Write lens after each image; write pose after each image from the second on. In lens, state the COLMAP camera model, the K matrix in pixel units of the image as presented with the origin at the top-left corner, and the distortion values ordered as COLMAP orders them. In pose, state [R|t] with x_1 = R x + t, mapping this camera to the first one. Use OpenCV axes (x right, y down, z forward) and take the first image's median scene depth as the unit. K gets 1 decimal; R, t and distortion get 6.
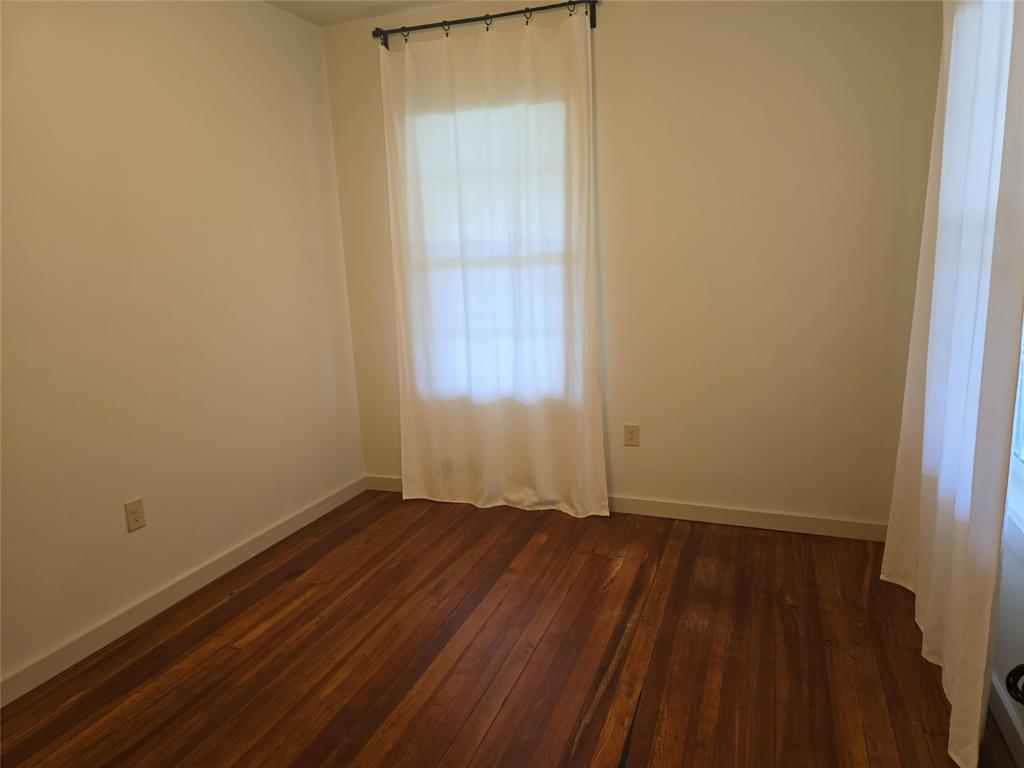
lens RADIAL K [[682.9, 0, 512.0], [0, 682.9, 384.0], [0, 0, 1]] dist [0.007158, -0.000879]
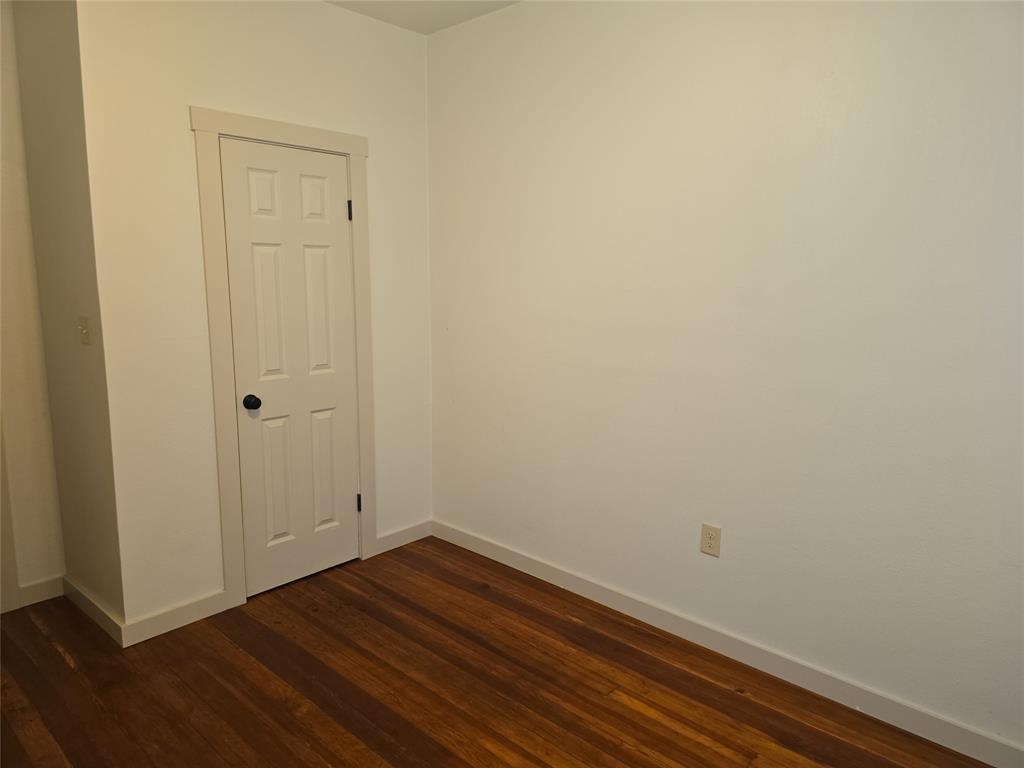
lens RADIAL K [[682.9, 0, 512.0], [0, 682.9, 384.0], [0, 0, 1]] dist [0.007158, -0.000879]
pose [[-0.378997, 0.174455, -0.908805, 0.421673], [-0.181162, 0.949080, 0.257736, -0.227140], [0.907492, 0.262322, -0.328094, 1.088461]]
